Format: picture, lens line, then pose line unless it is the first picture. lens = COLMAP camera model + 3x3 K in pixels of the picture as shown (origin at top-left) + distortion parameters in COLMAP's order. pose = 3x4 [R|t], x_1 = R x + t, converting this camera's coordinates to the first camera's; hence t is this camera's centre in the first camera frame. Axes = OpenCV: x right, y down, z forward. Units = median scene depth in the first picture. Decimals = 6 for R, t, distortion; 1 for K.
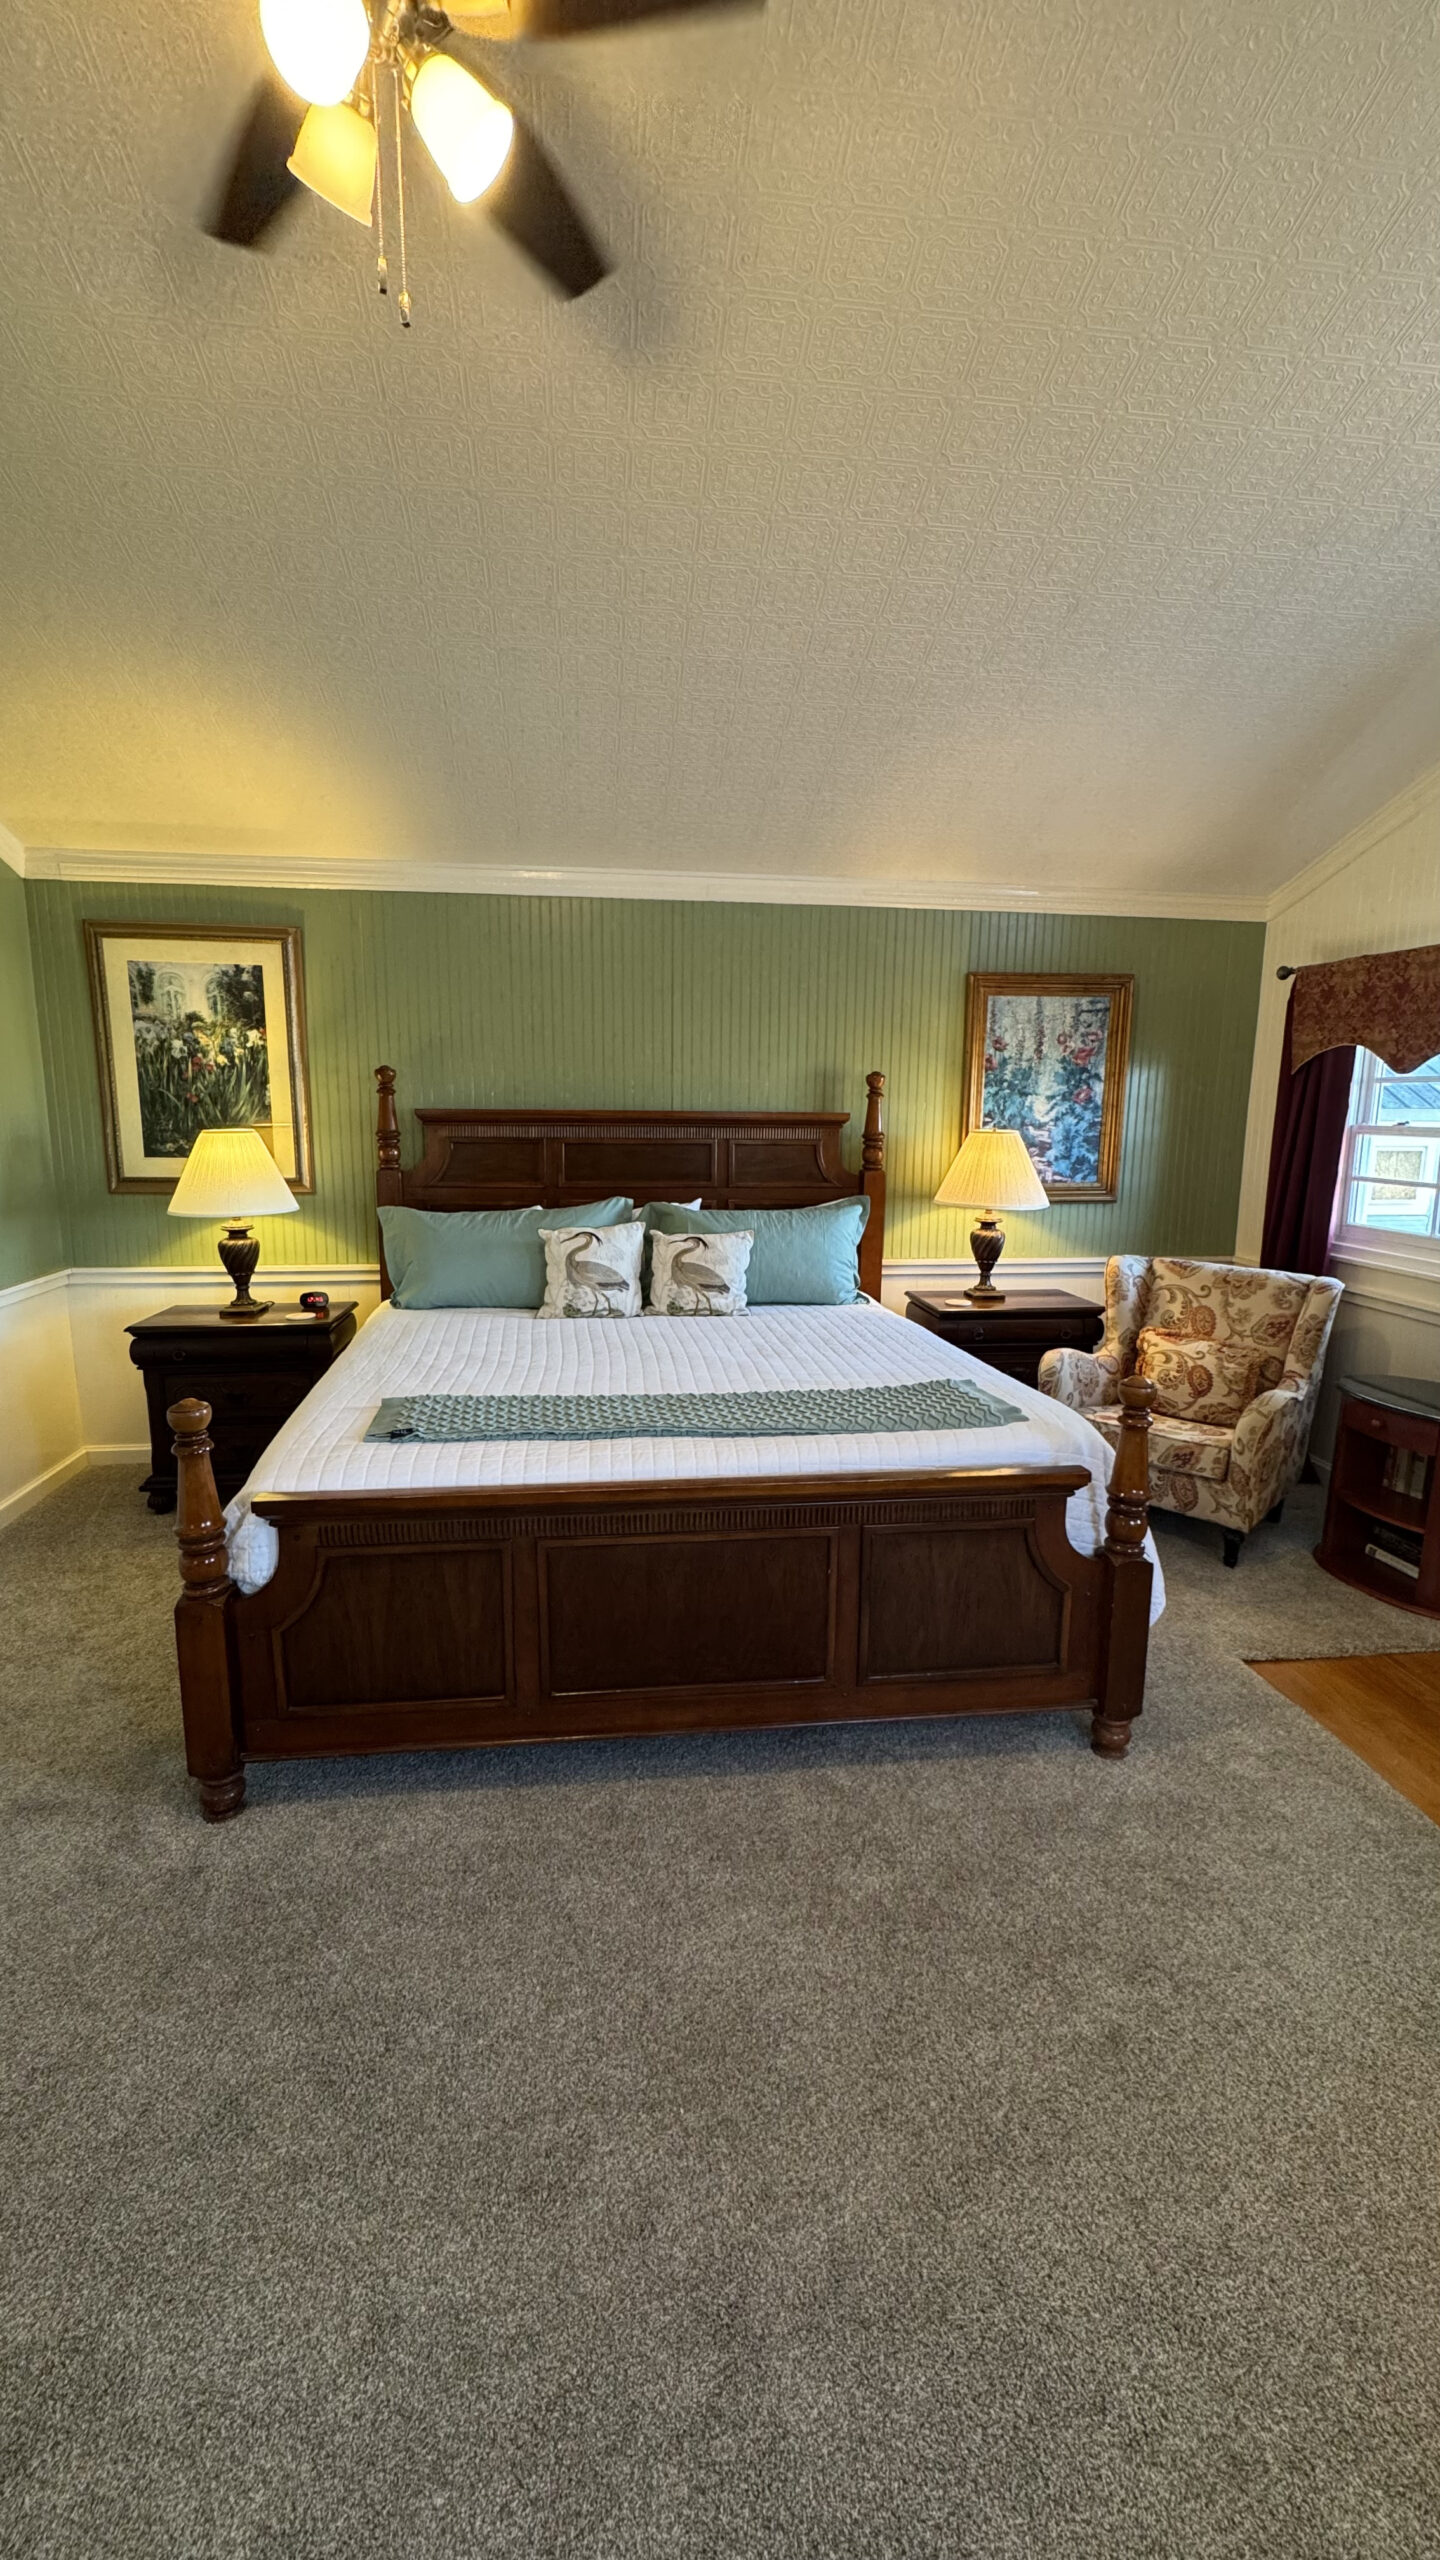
lens RADIAL K [[1017.3, 0, 720.0], [0, 1017.3, 1280.0], [0, 0, 1]] dist [-0.002609, -0.000290]
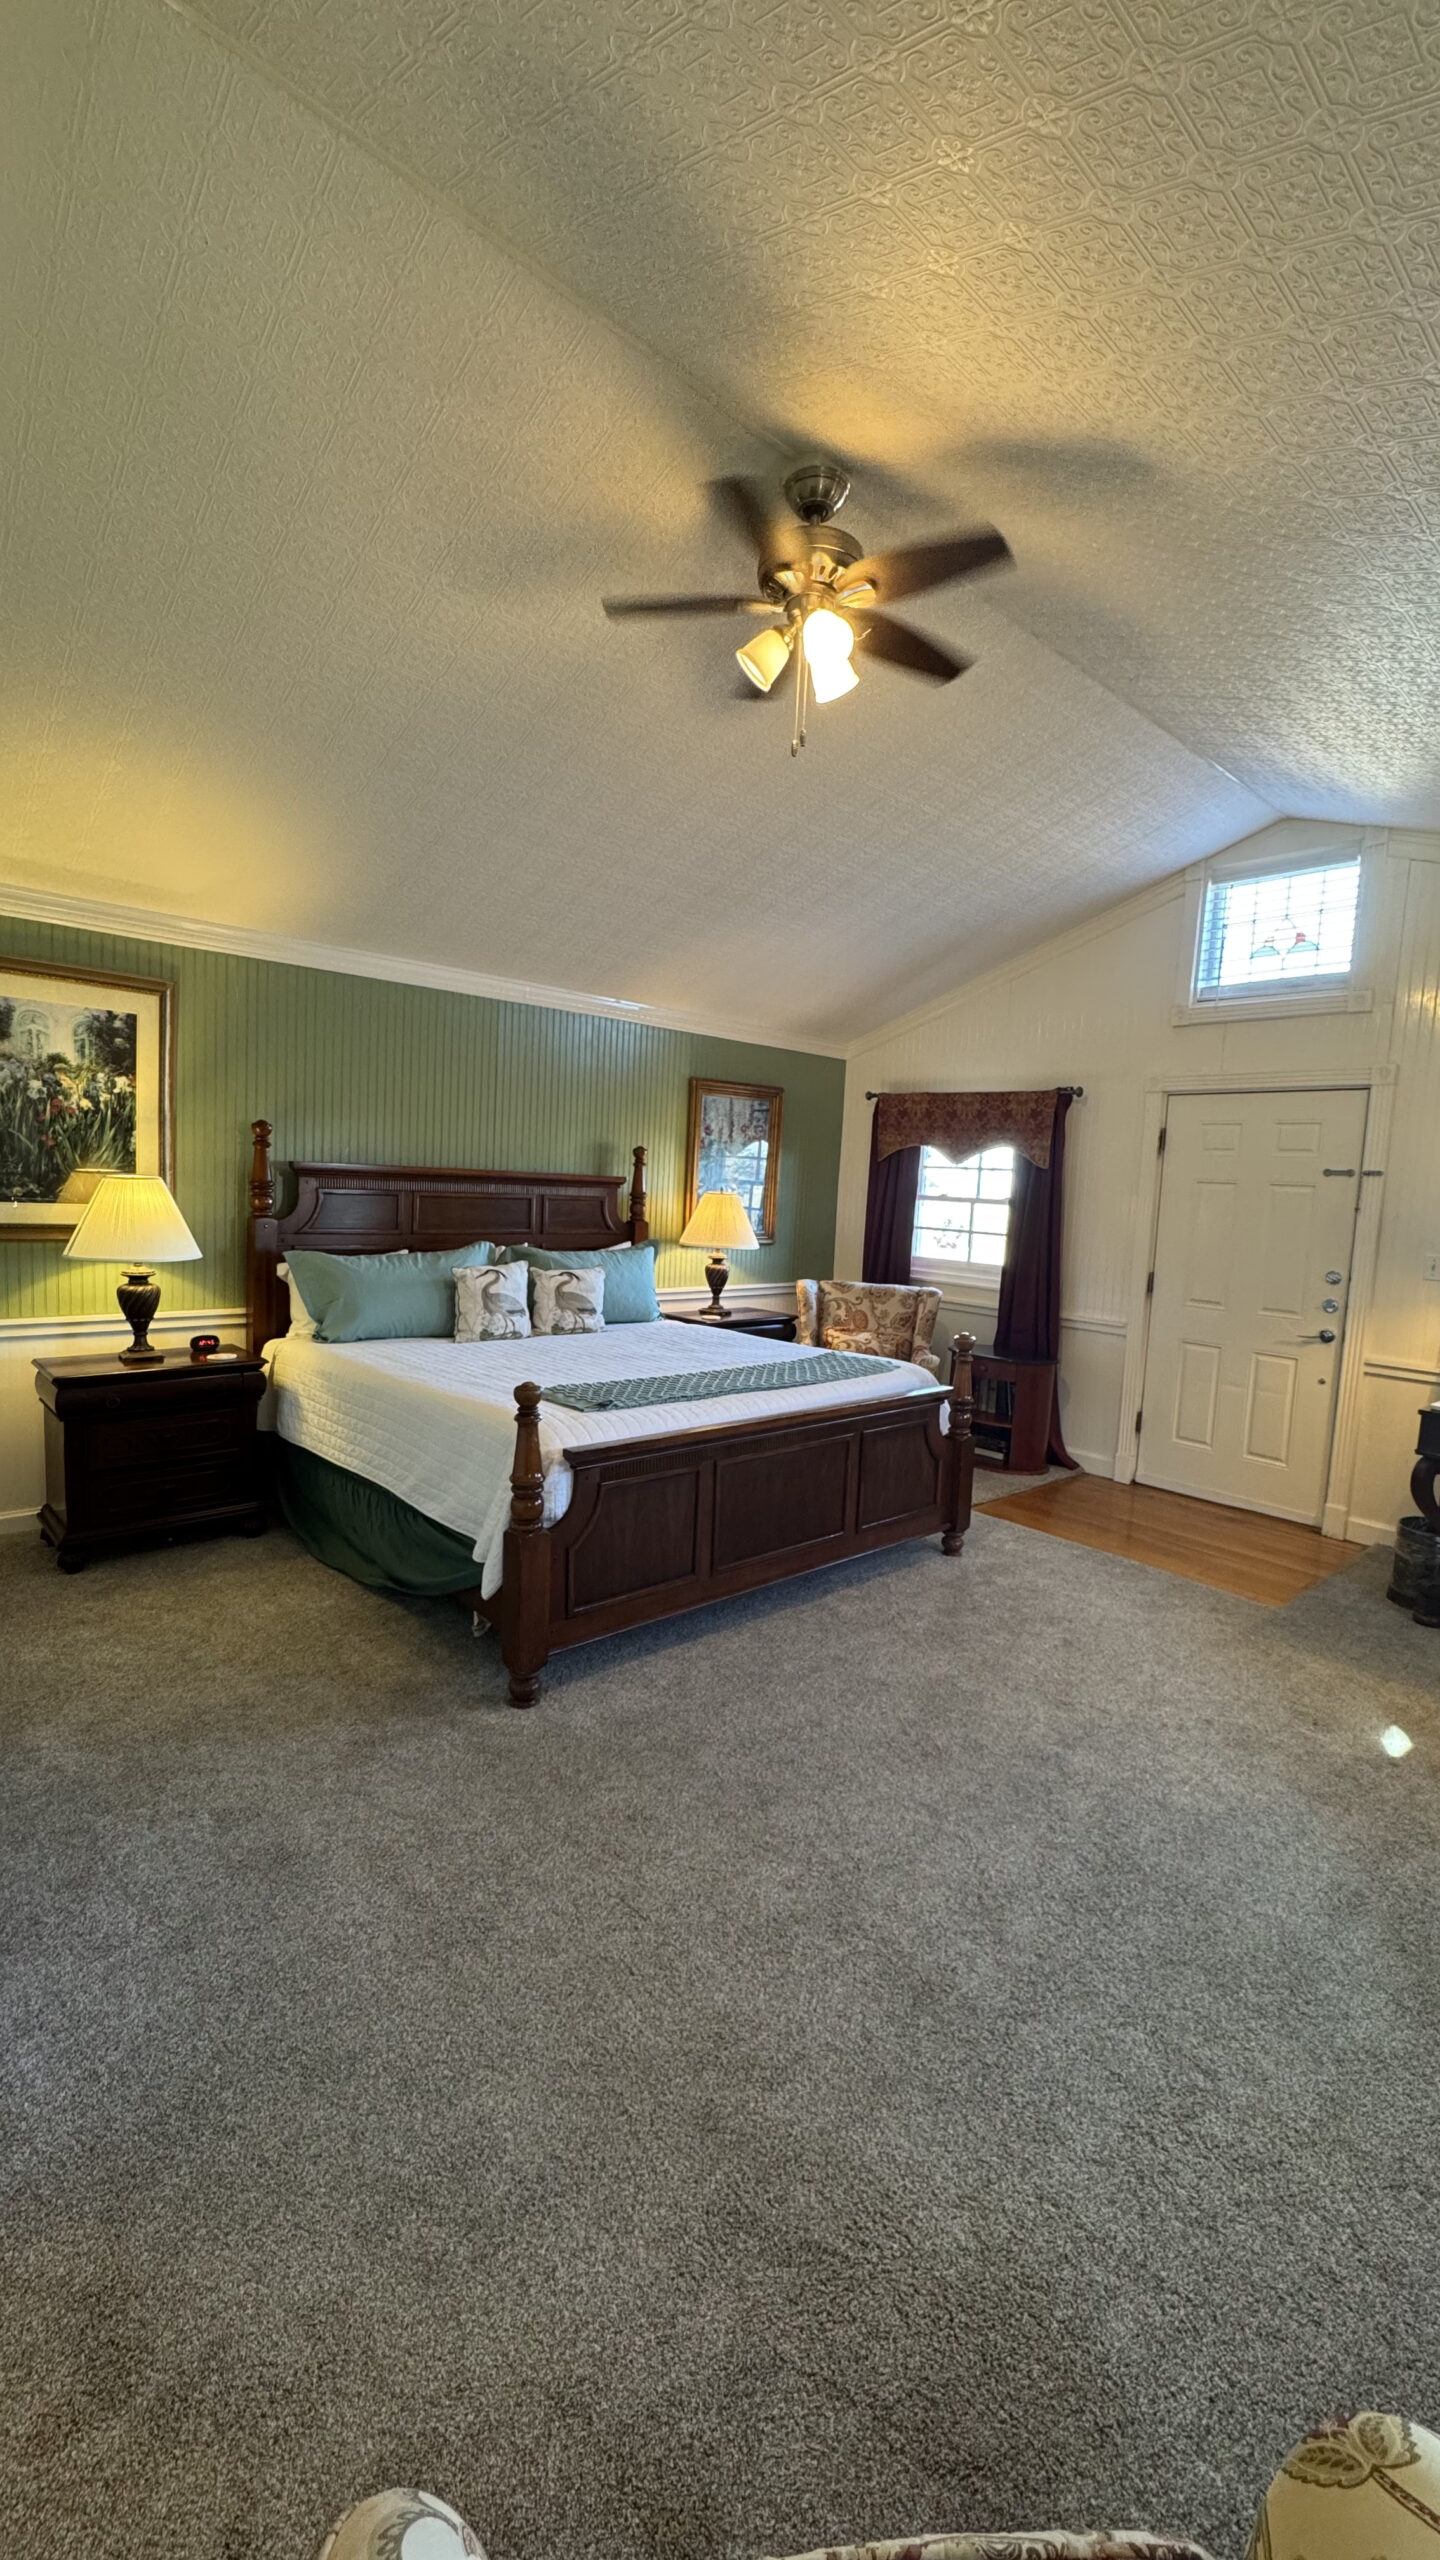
lens RADIAL K [[1017.3, 0, 720.0], [0, 1017.3, 1280.0], [0, 0, 1]] dist [-0.002609, -0.000290]
pose [[0.822420, -0.027147, 0.568233, -0.552654], [0.058585, 0.997592, -0.037132, 0.024300], [-0.565857, 0.063828, 0.822029, -0.137667]]
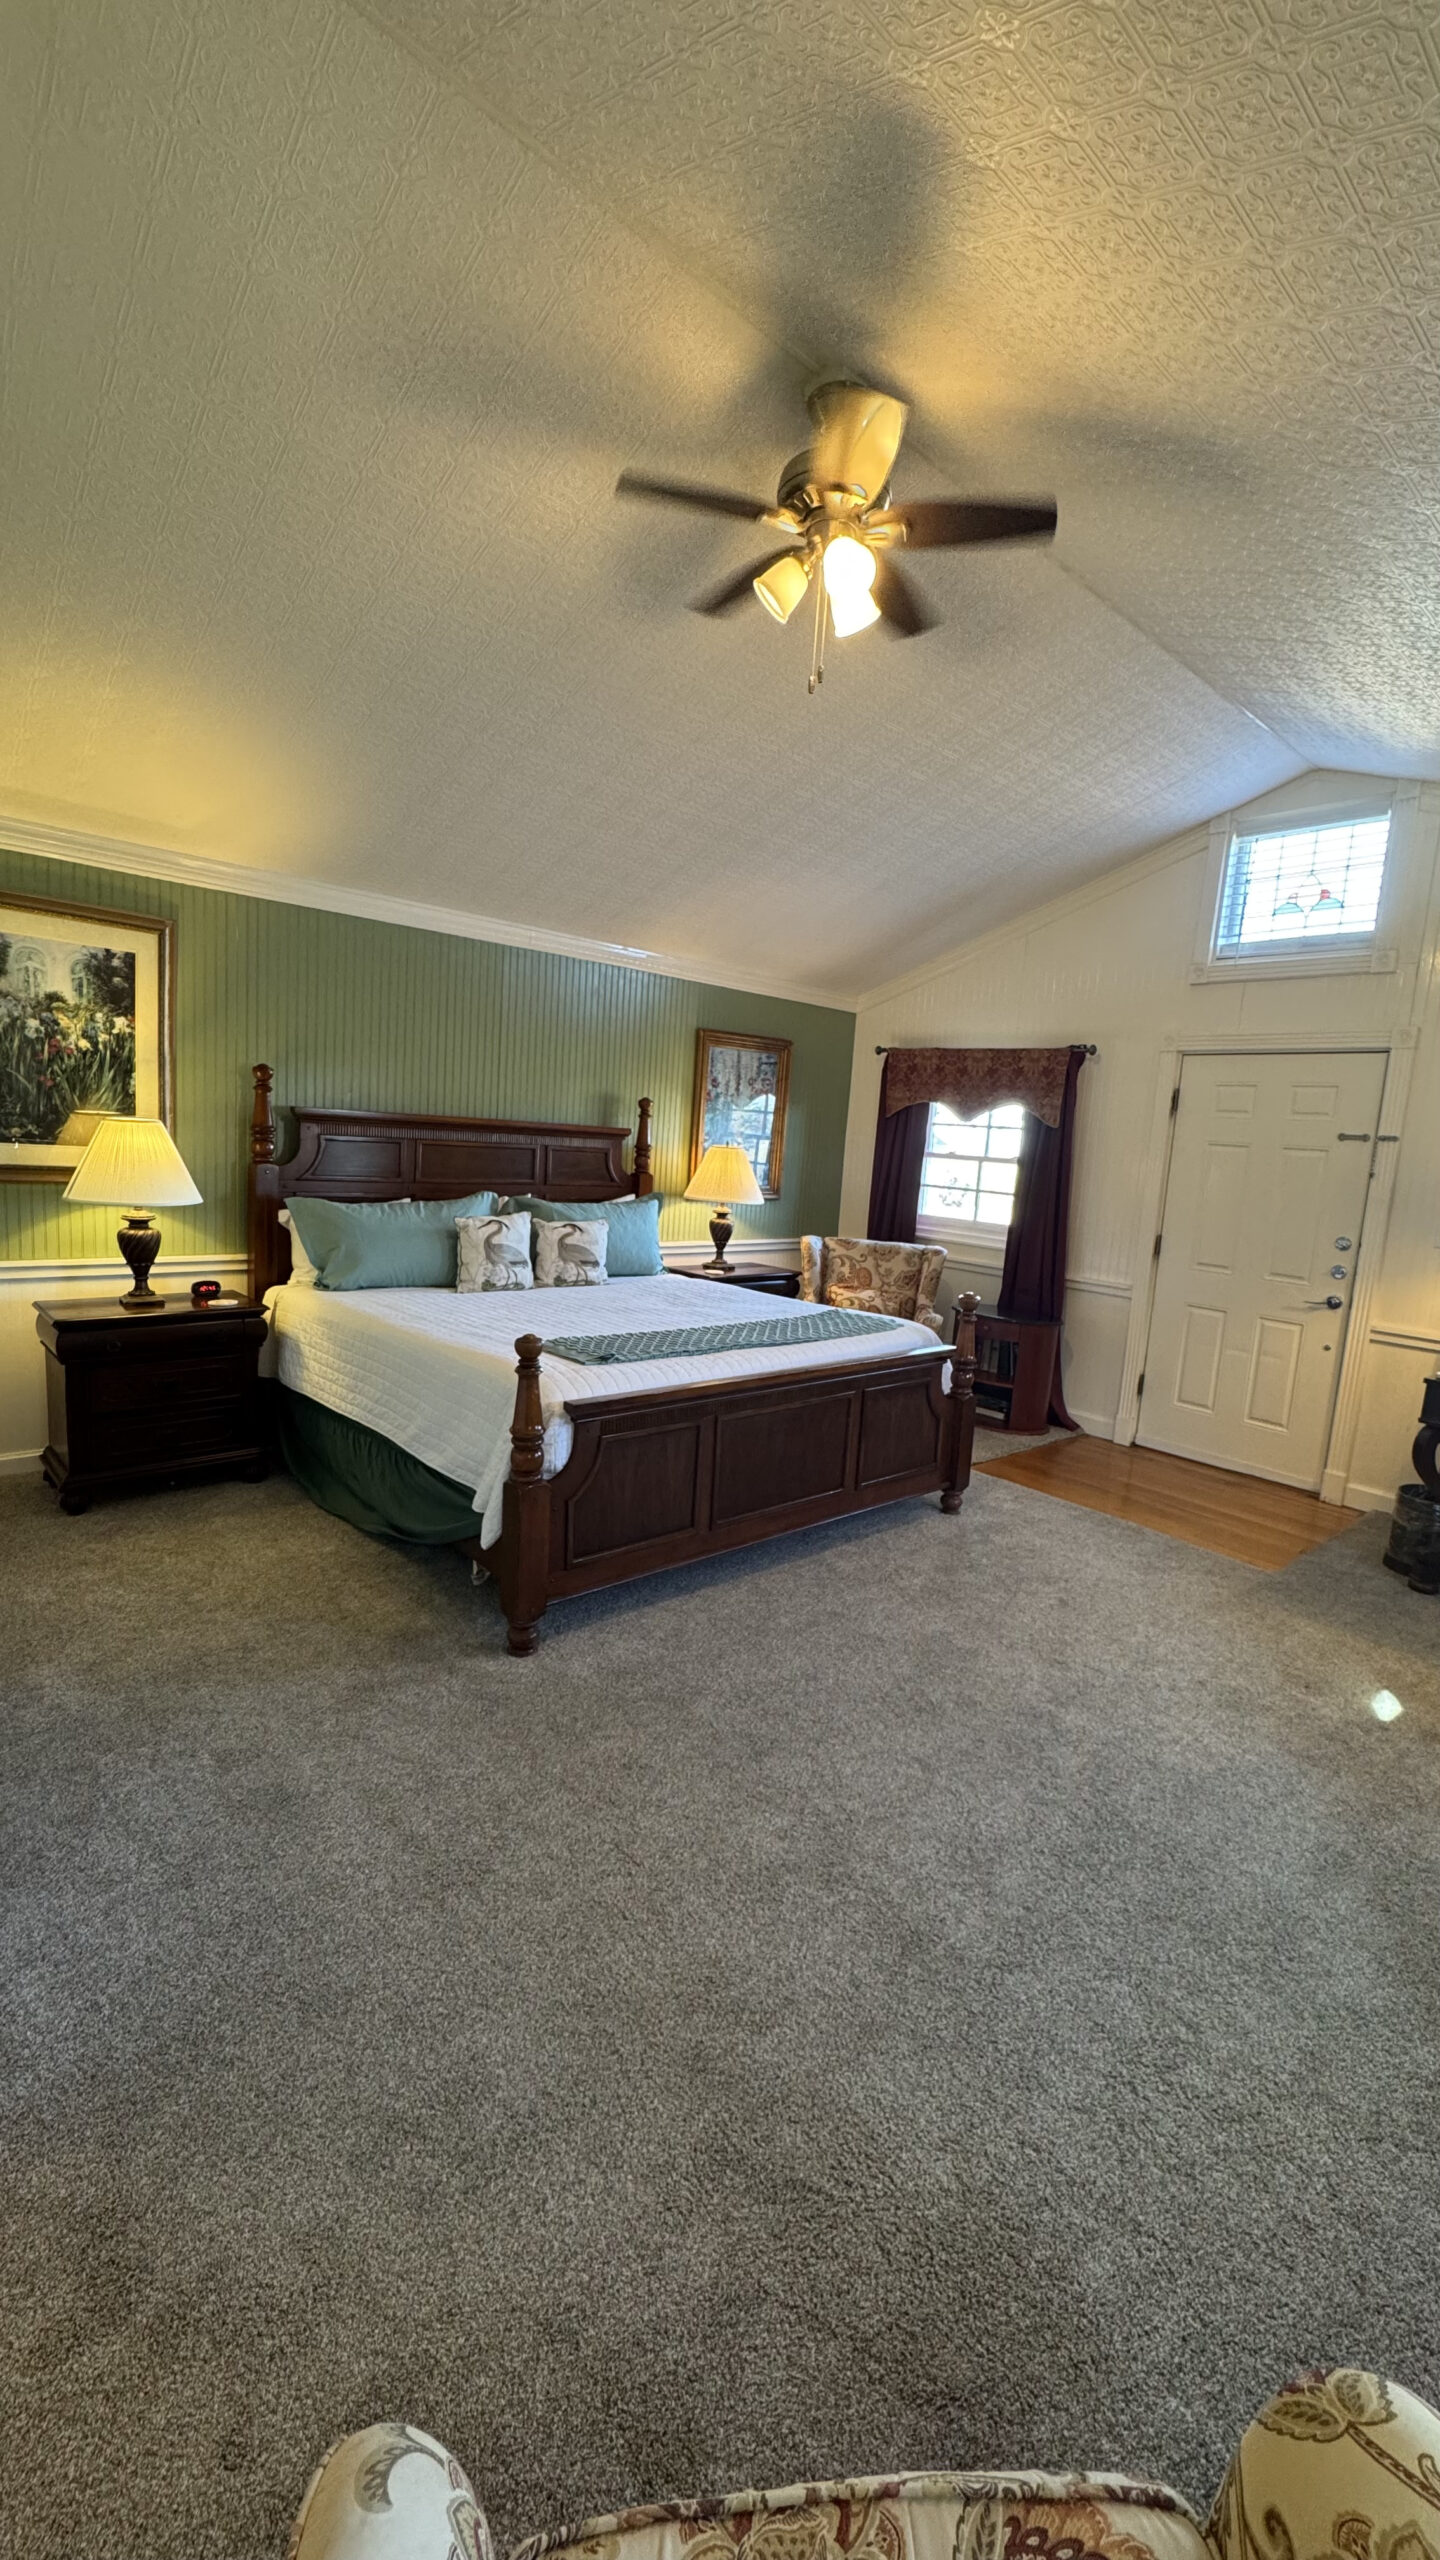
lens RADIAL K [[1017.3, 0, 720.0], [0, 1017.3, 1280.0], [0, 0, 1]] dist [-0.002609, -0.000290]
pose [[0.824978, -0.037539, 0.563917, -0.548711], [0.040221, 0.999161, 0.007671, 0.023523], [-0.563732, 0.016353, 0.825796, -0.131670]]
